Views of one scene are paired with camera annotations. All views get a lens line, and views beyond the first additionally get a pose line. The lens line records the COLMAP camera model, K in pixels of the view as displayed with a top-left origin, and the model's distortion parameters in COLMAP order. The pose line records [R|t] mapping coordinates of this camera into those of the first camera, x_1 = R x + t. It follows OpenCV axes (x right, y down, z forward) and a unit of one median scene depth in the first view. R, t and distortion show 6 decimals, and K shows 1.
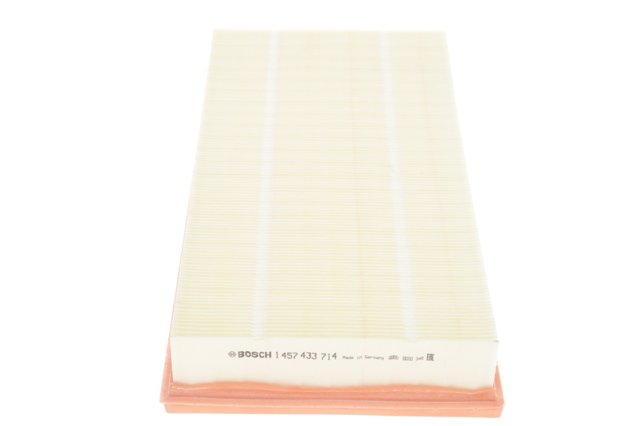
lens RADIAL K [[1493.4, 0, 319.8], [0, 1493.4, 213.0], [0, 0, 1]] dist [-0.216737, 0.000000]
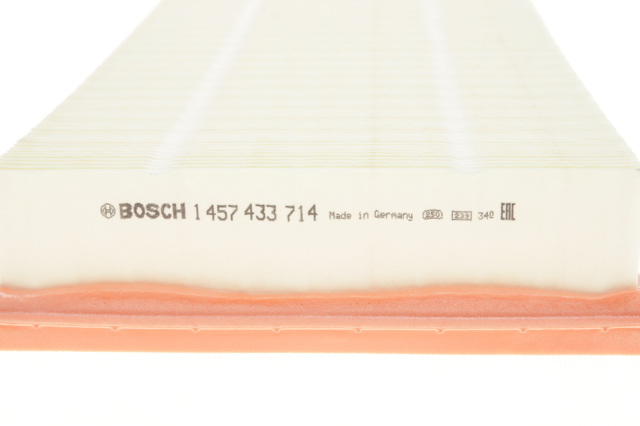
lens RADIAL K [[1493.4, 0, 320.2], [0, 1493.4, 213.0], [0, 0, 1]] dist [-0.216737, 0.000000]
pose [[0.997795, -0.012820, -0.065118, 0.043896], [-0.002893, 0.971832, -0.235655, 0.209526], [0.066304, 0.235324, 0.969653, 0.513972]]
